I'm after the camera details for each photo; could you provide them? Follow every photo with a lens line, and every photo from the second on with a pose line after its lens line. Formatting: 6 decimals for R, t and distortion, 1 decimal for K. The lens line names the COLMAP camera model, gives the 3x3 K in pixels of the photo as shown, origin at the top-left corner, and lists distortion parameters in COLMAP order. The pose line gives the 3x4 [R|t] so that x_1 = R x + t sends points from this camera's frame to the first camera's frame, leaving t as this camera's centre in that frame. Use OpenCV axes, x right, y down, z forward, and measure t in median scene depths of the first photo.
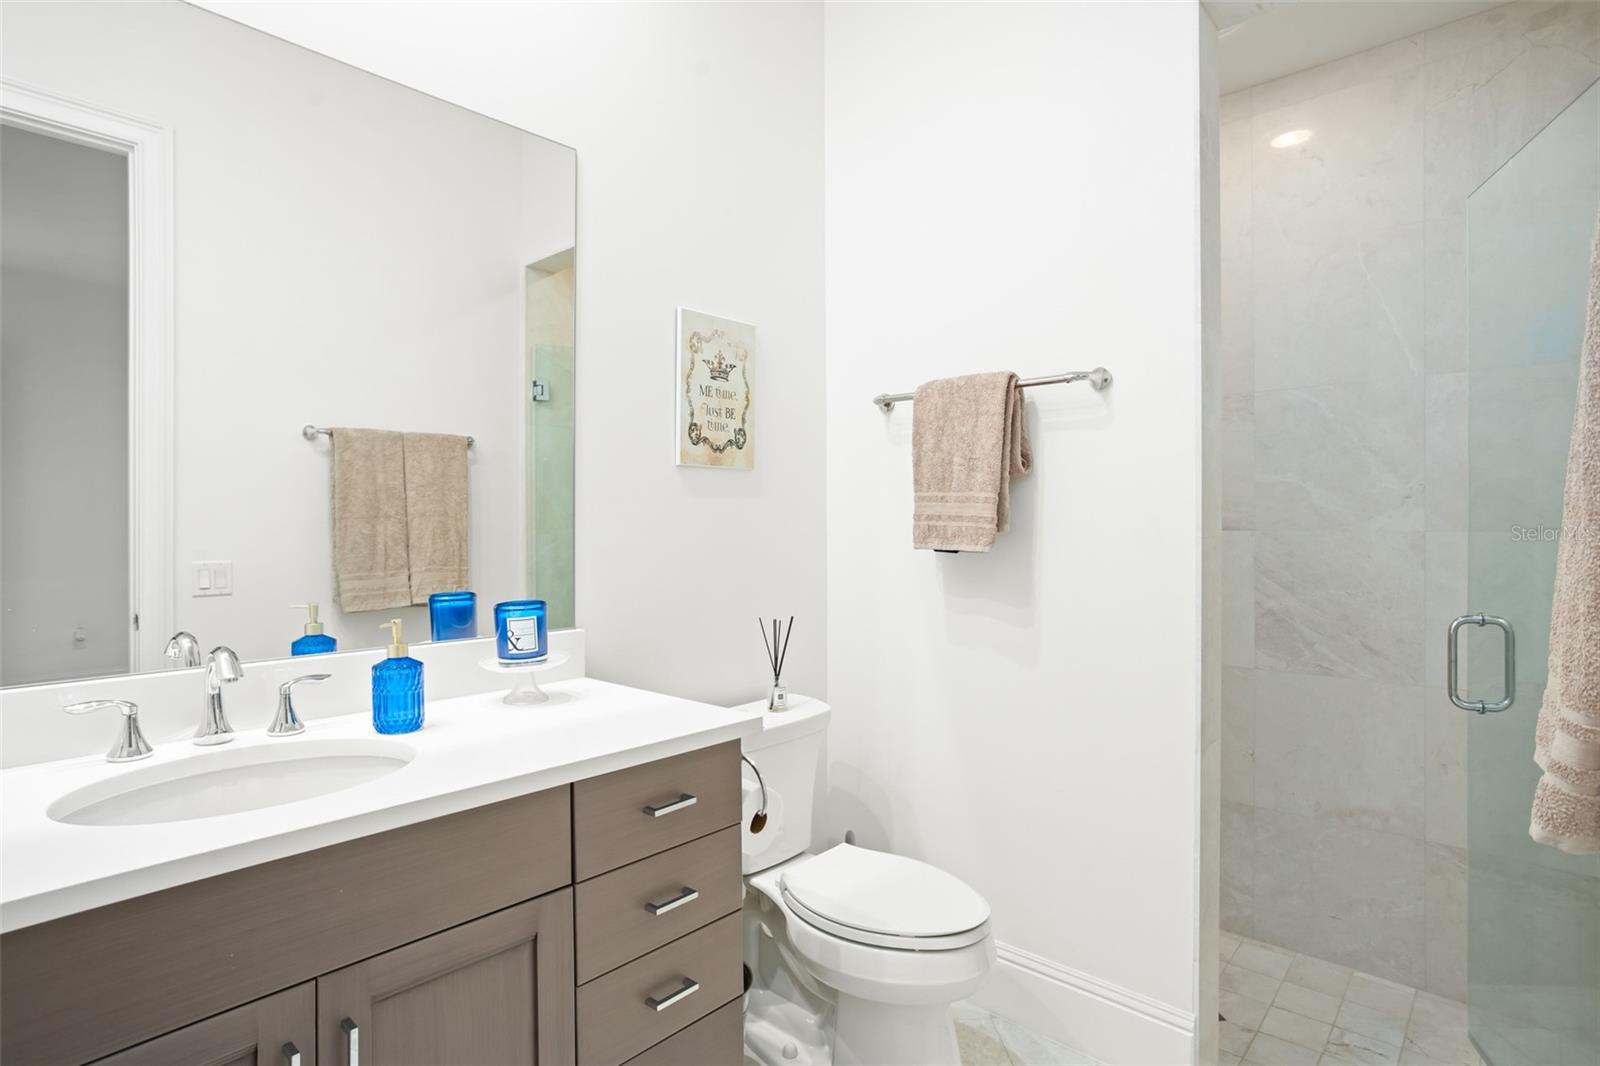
lens RADIAL K [[843.3, 0, 794.6], [0, 843.3, 518.0], [0, 0, 1]] dist [-0.007122, -0.004865]
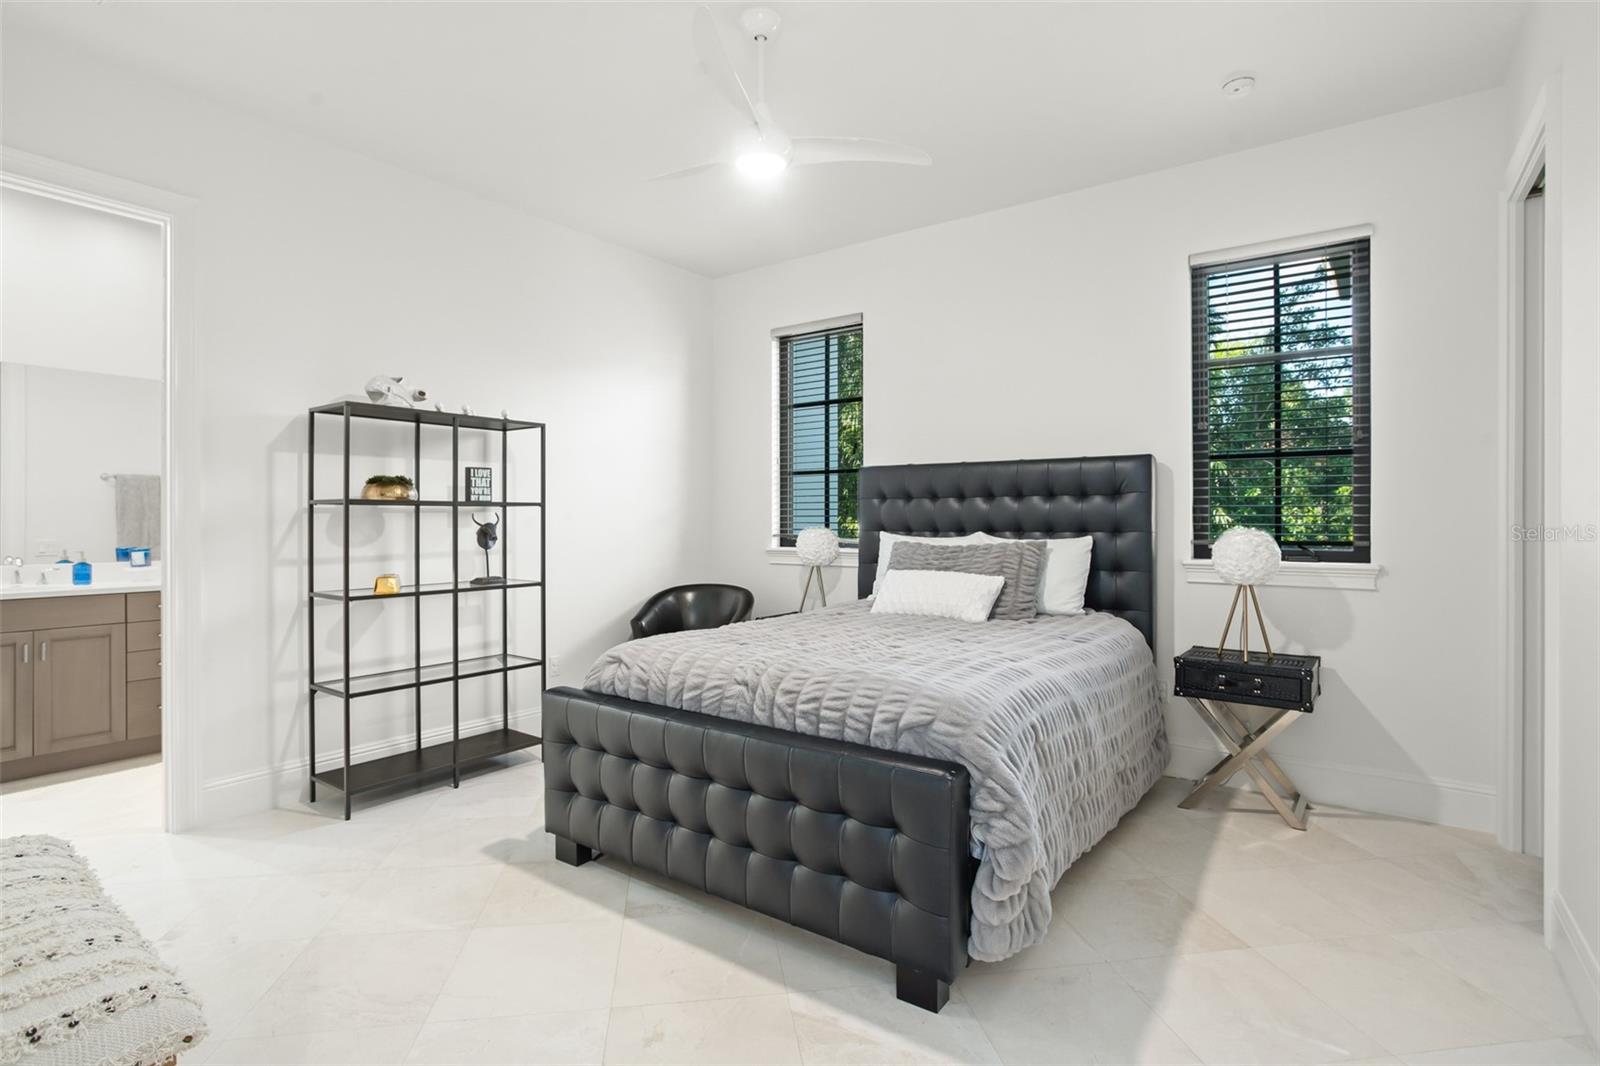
lens RADIAL K [[778.7, 0, 803.4], [0, 778.7, 526.7], [0, 0, 1]] dist [-0.017812, 0.003612]
pose [[0.995015, -0.002762, 0.099685, 1.312014], [0.001358, 0.999899, 0.014151, -0.007221], [-0.099714, -0.013945, 0.994918, -1.456370]]
